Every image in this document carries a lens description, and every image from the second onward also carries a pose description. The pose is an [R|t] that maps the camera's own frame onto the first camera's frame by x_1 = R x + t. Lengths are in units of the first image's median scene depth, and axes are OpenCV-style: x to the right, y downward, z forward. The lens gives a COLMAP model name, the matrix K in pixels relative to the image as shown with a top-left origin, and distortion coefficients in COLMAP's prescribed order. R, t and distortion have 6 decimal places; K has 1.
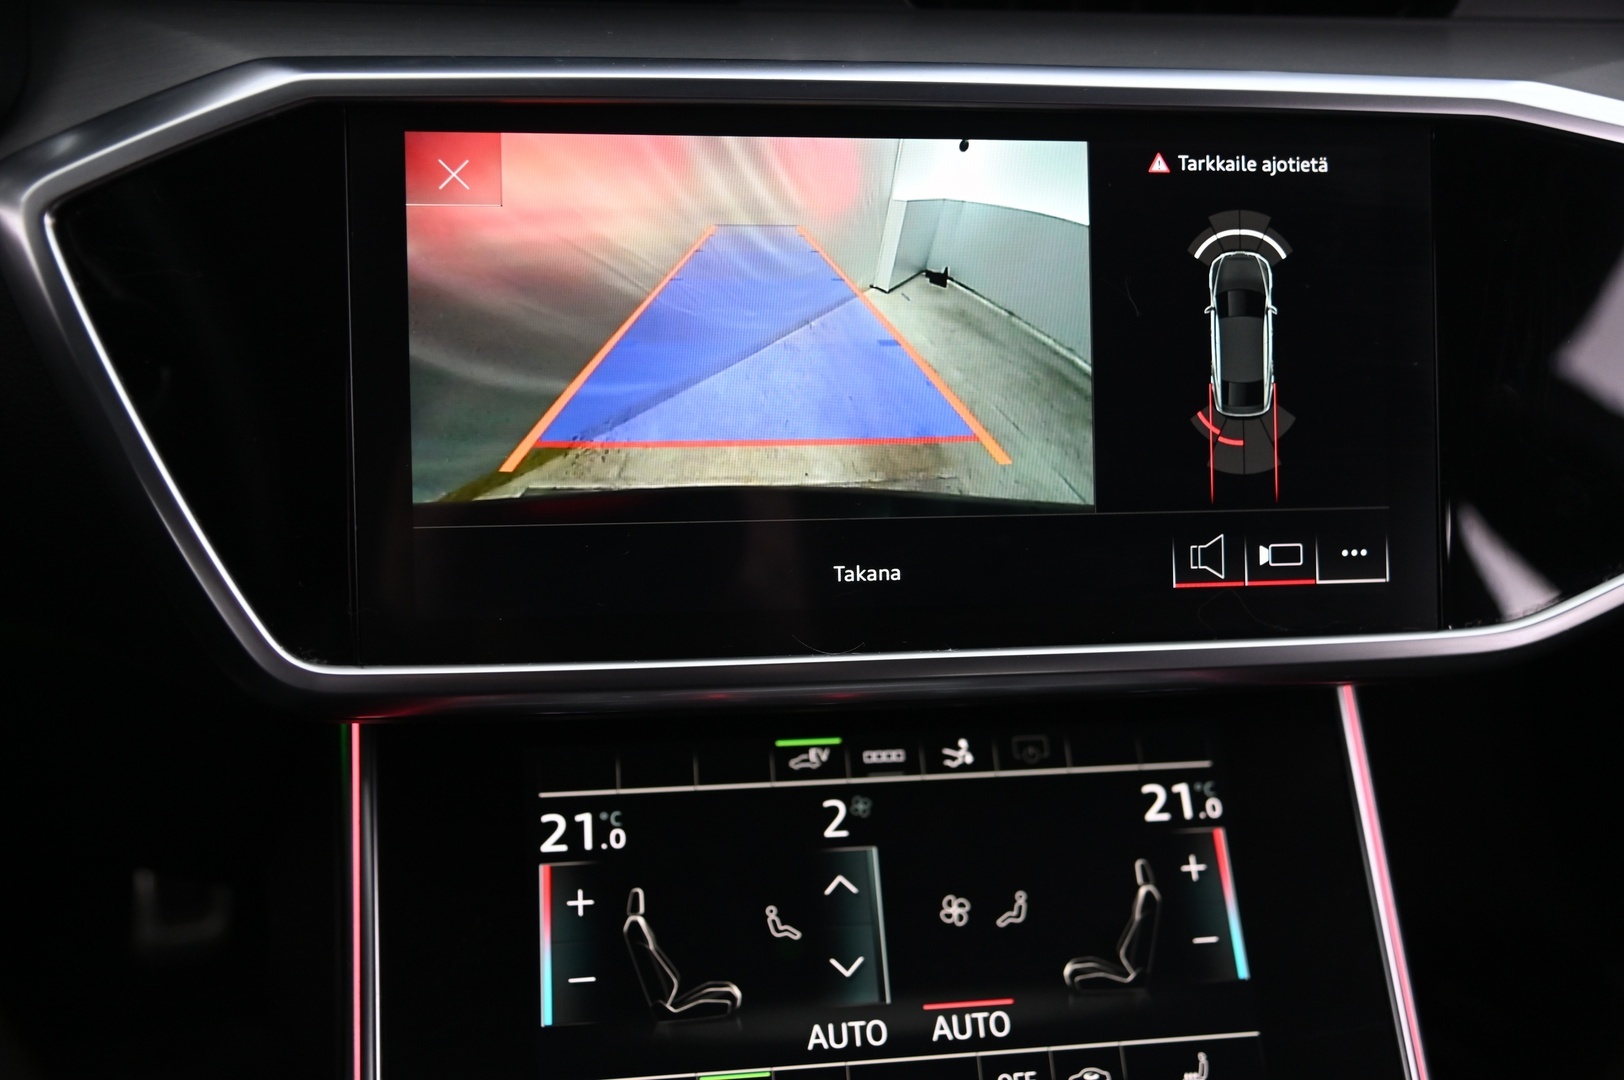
lens RADIAL K [[1579.1, 0, 812.0], [0, 1579.1, 540.0], [0, 0, 1]] dist [0.001525, 0.003608]
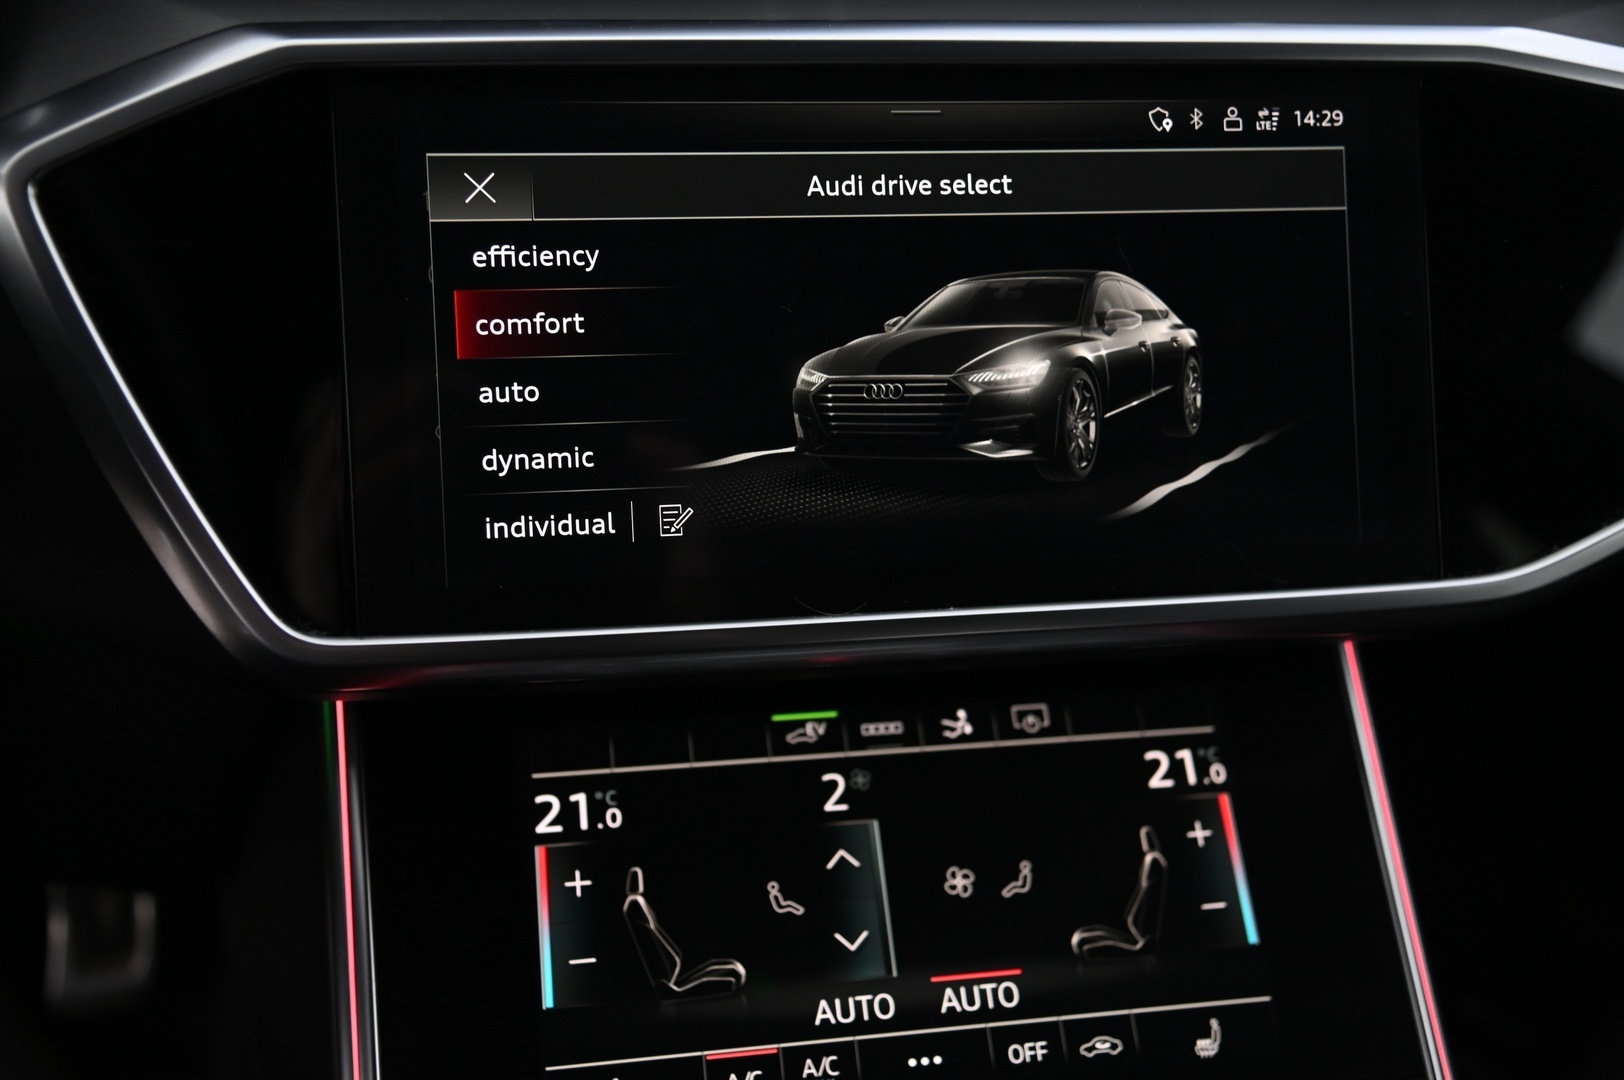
lens RADIAL K [[1771.2, 0, 812.0], [0, 1771.2, 540.0], [0, 0, 1]] dist [0.036096, 0.024572]
pose [[0.999189, -0.024428, 0.032021, -0.031554], [0.024790, 0.999633, -0.010946, 0.032393], [-0.031742, 0.011731, 0.999427, -0.103558]]
